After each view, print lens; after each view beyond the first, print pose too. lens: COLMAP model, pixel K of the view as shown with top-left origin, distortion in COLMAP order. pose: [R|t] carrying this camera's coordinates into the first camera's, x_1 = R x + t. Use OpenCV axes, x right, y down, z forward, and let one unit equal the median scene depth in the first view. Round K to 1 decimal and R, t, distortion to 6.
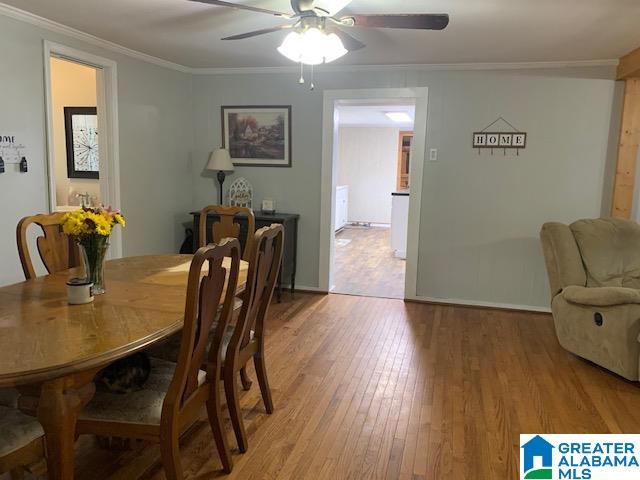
lens RADIAL K [[493.5, 0, 319.2], [0, 493.5, 238.2], [0, 0, 1]] dist [0.066745, -0.054127]
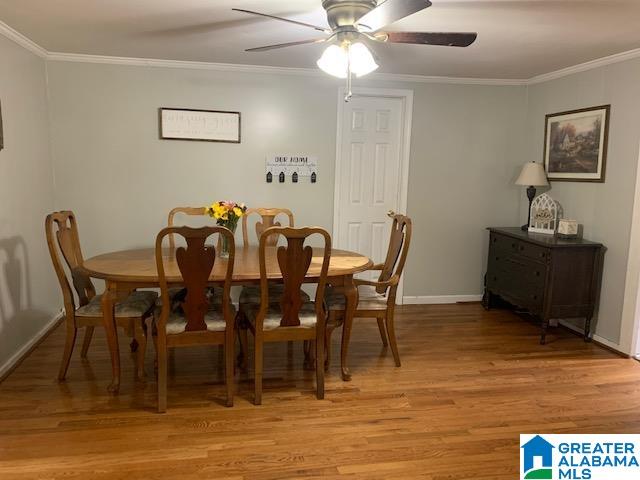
lens RADIAL K [[493.5, 0, 320.8], [0, 493.5, 236.6], [0, 0, 1]] dist [0.066745, -0.054127]
pose [[0.459218, 0.106349, -0.881935, 0.446557], [-0.146149, 0.988324, 0.043079, -0.028363], [0.876219, 0.109111, 0.469399, 0.245451]]
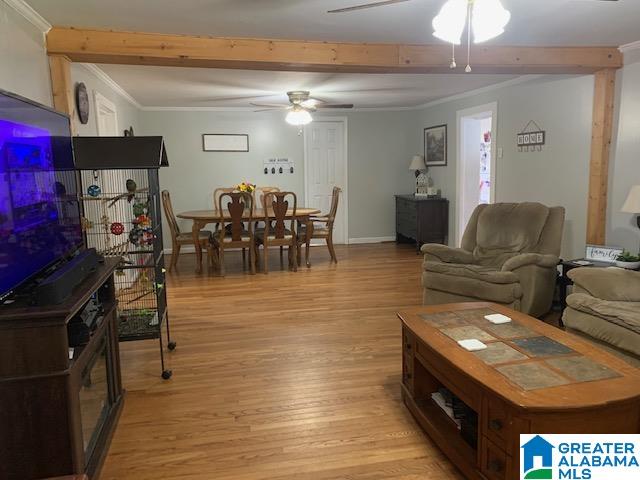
lens RADIAL K [[493.5, 0, 316.0], [0, 493.5, 243.8], [0, 0, 1]] dist [0.066745, -0.054127]
pose [[0.461837, 0.107599, -0.880414, 1.074506], [-0.104919, 0.992273, 0.066233, 0.026120], [0.880738, 0.061784, 0.469557, -0.007673]]
